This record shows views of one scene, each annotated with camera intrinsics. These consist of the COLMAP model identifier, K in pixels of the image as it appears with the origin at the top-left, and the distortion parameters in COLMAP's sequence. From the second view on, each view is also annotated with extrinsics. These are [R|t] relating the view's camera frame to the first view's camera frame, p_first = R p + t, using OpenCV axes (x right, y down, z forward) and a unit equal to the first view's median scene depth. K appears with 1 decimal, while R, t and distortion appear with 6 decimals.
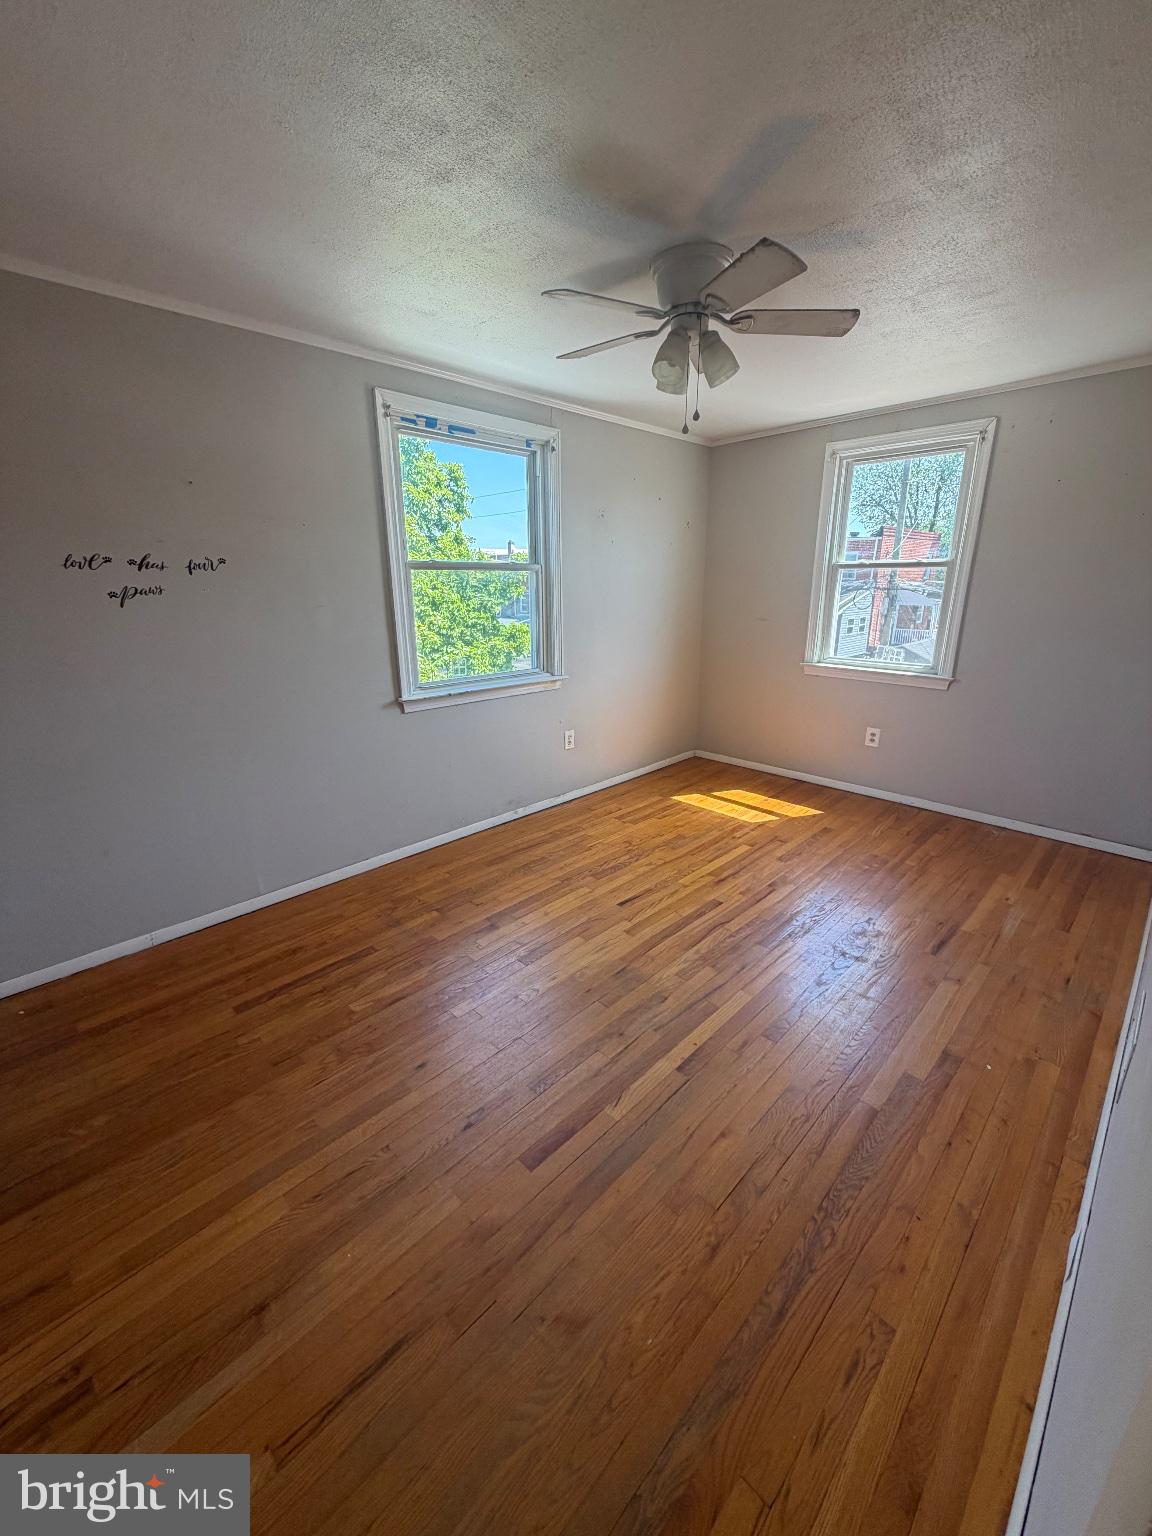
lens RADIAL K [[615.4, 0, 575.5], [0, 615.4, 766.0], [0, 0, 1]] dist [0.001799, -0.000138]
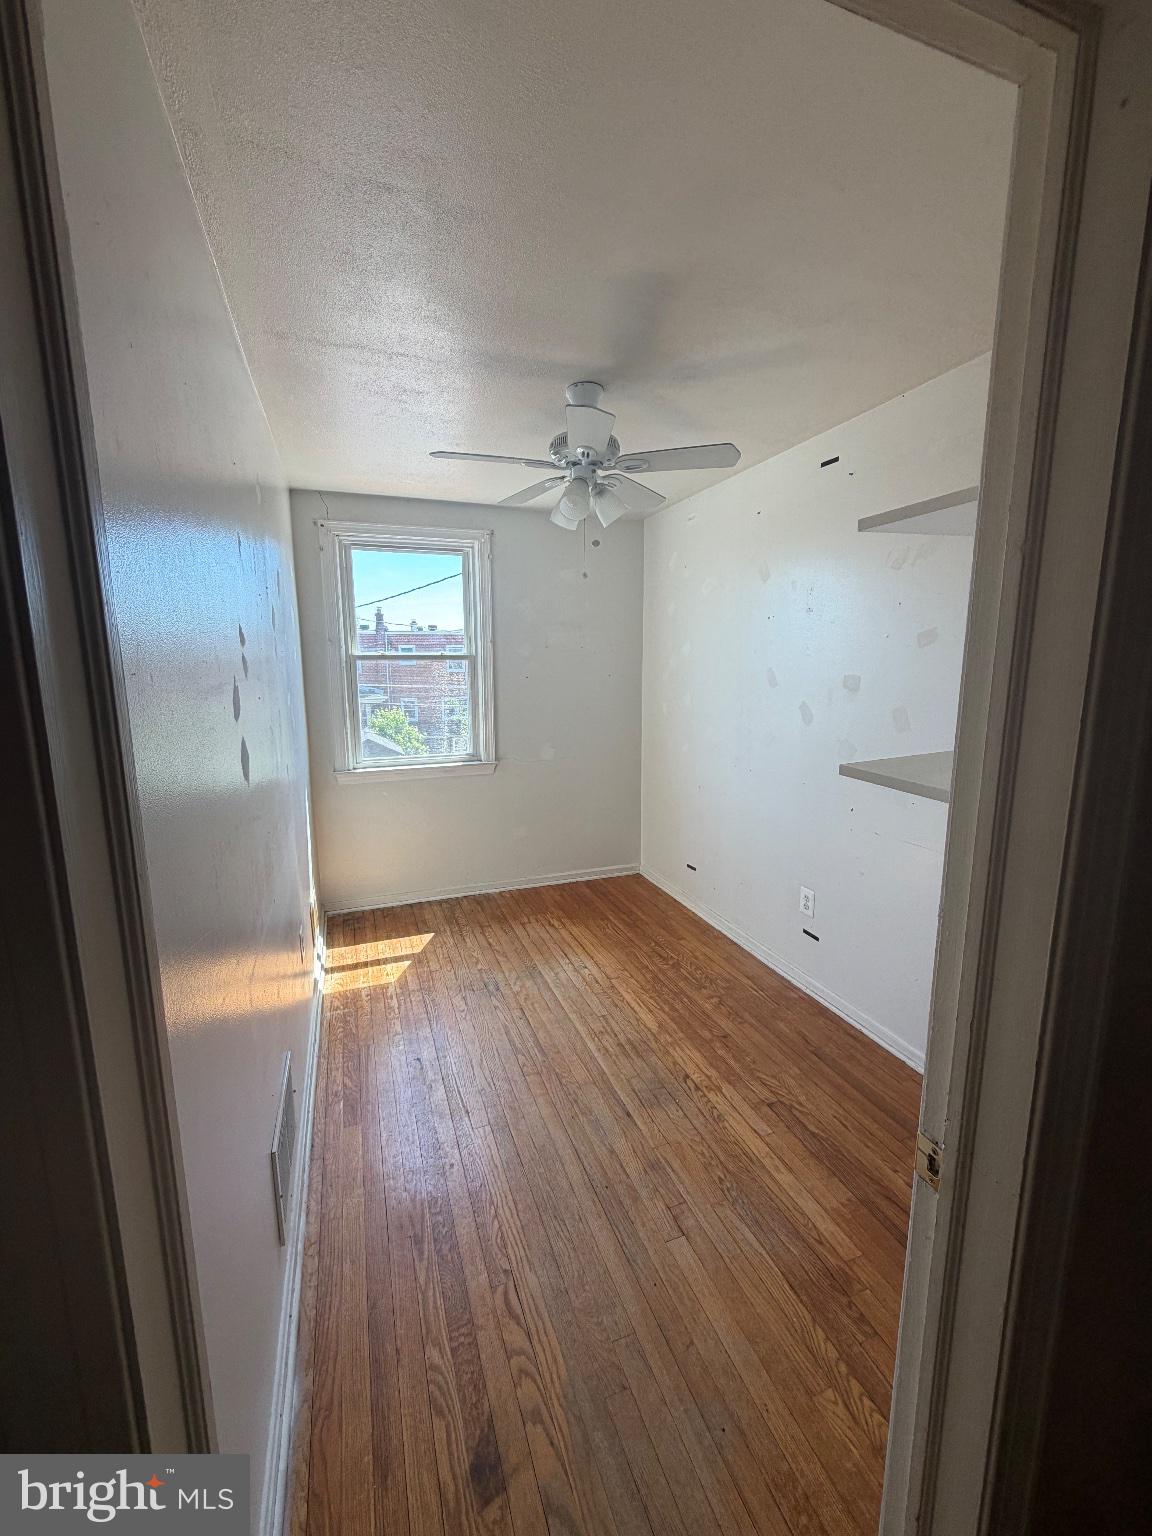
lens RADIAL K [[615.4, 0, 575.5], [0, 615.4, 766.0], [0, 0, 1]] dist [0.001799, -0.000138]
pose [[0.421024, -0.136884, 0.896661, -0.262339], [0.261330, 0.964936, 0.024600, -0.122523], [-0.868588, 0.223967, 0.442033, 0.399005]]
